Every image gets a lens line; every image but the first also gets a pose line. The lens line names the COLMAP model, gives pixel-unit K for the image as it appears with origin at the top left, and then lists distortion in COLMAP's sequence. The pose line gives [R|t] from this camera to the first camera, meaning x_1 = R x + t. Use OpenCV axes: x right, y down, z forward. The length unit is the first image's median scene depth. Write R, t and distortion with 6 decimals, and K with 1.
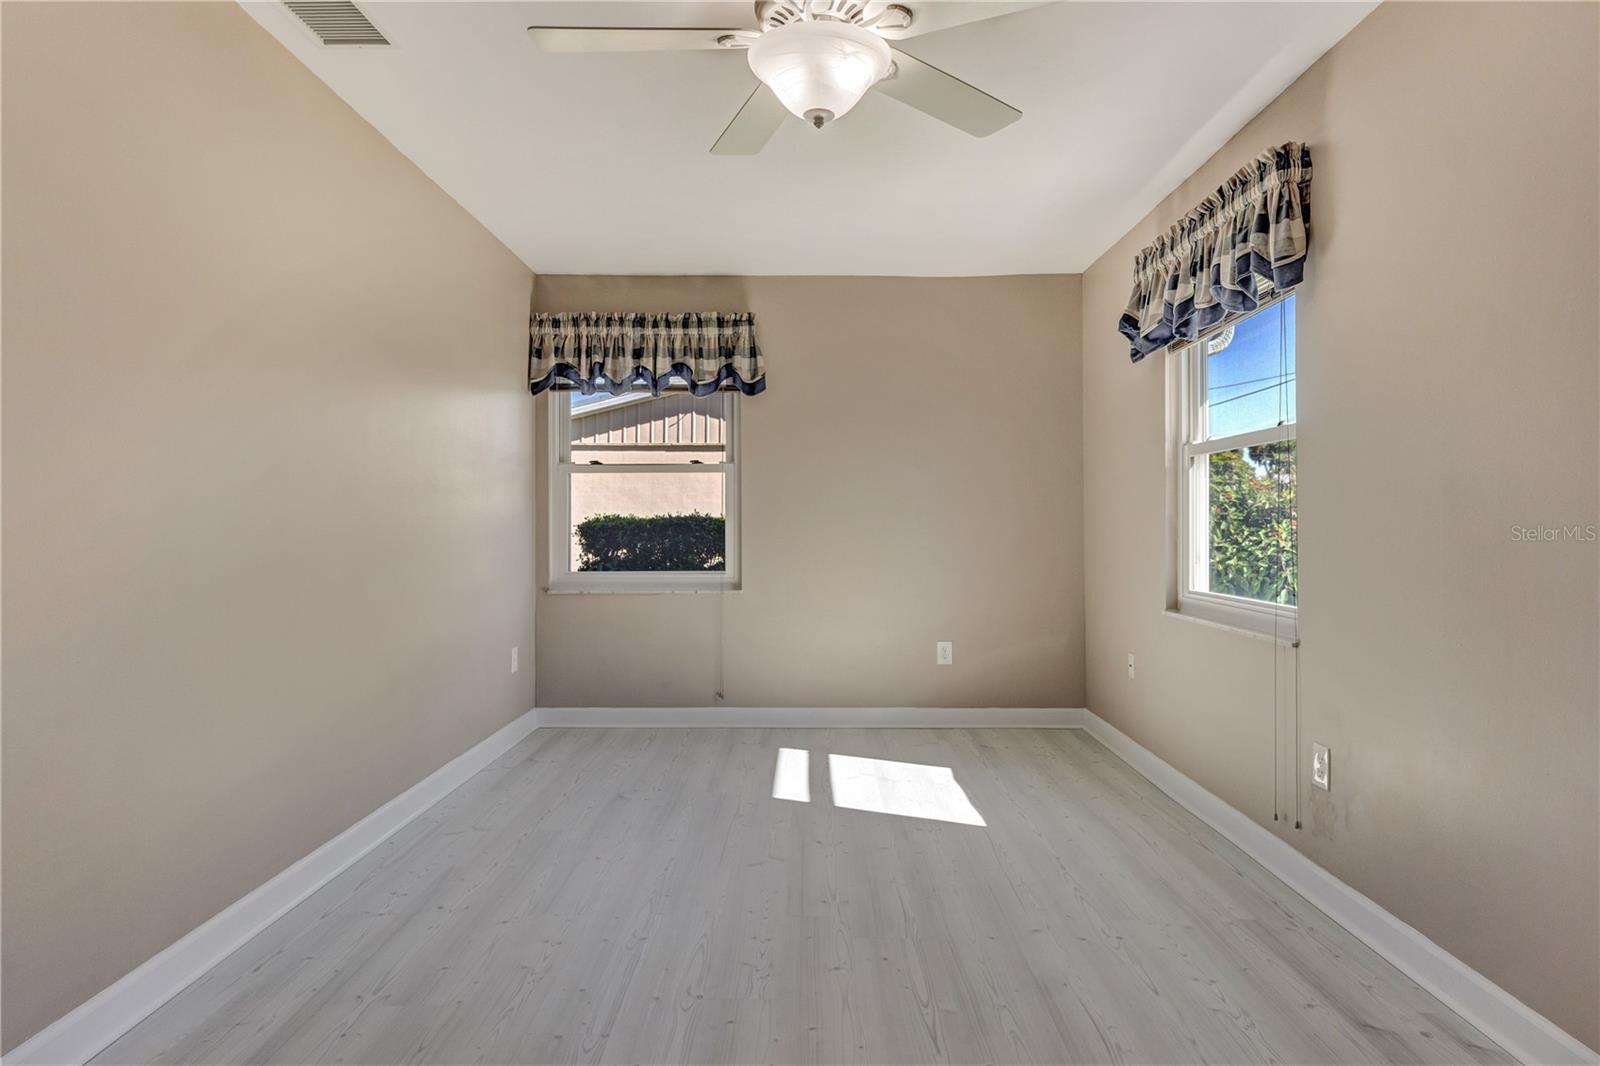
lens RADIAL K [[937.6, 0, 798.3], [0, 937.6, 520.7], [0, 0, 1]] dist [0.001525, 0.000635]
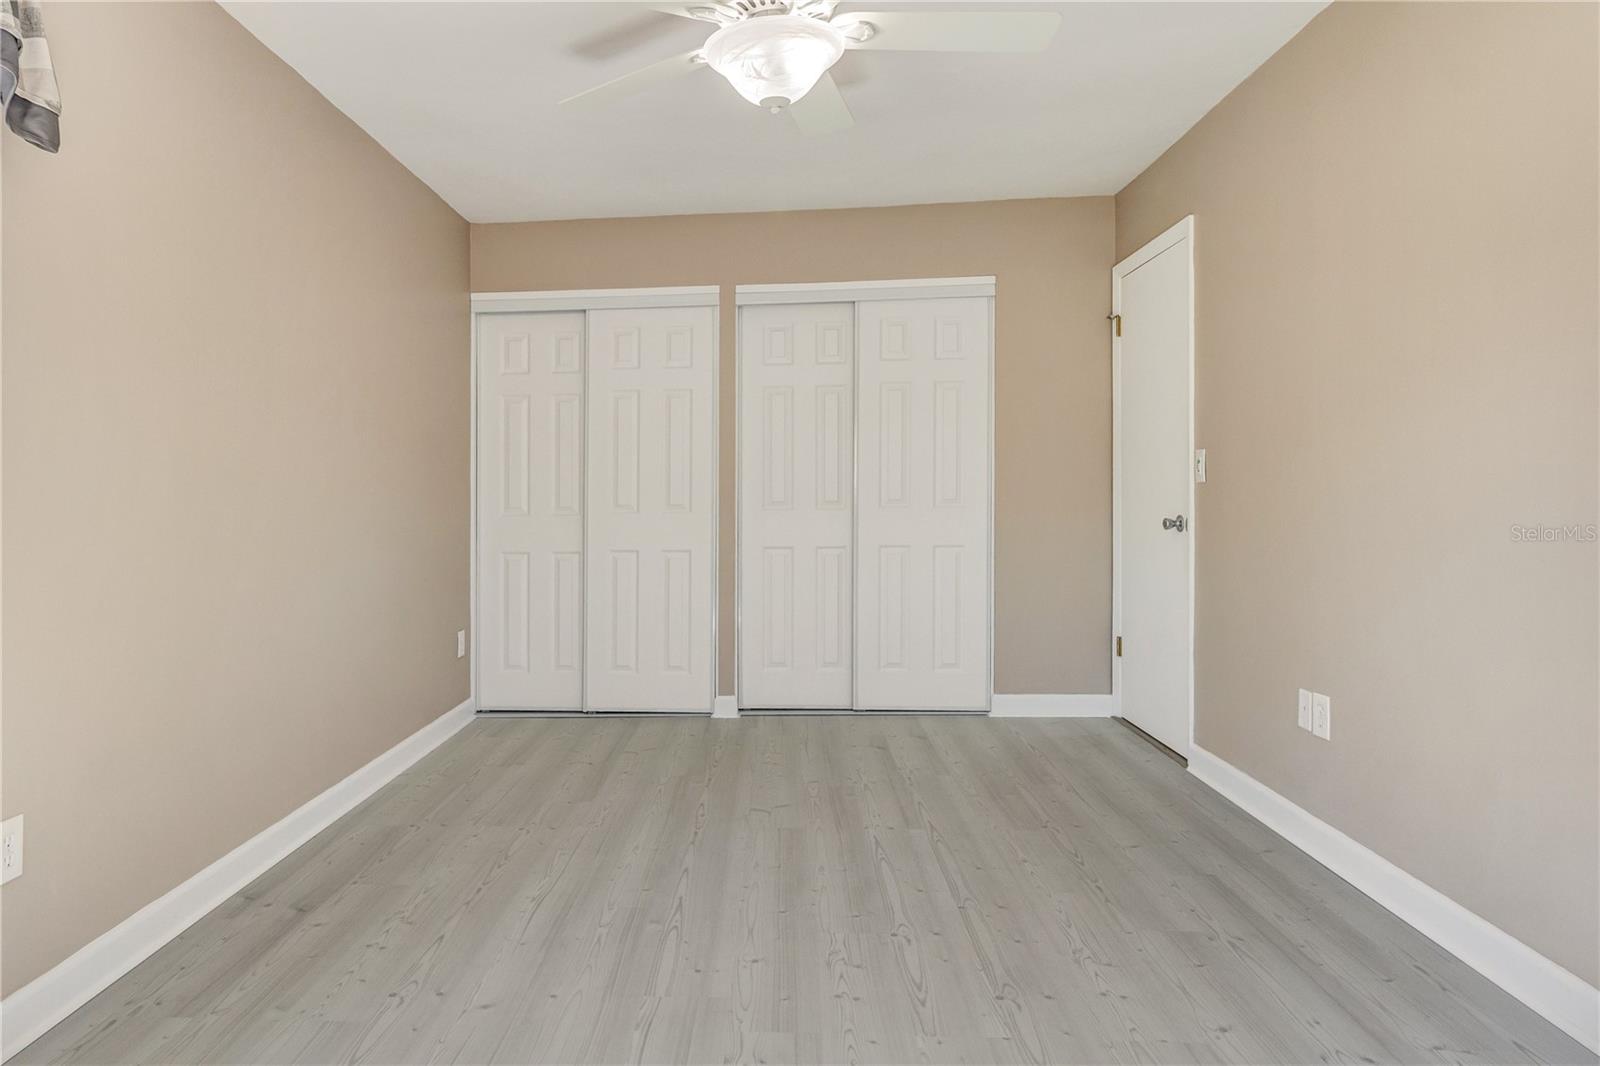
lens RADIAL K [[937.6, 0, 798.3], [0, 937.6, 520.7], [0, 0, 1]] dist [0.001525, 0.000635]
pose [[-0.999545, 0.014424, -0.026498, 0.018068], [0.013570, 0.999392, 0.032110, 0.027861], [0.026945, 0.031736, -0.999133, 1.971658]]
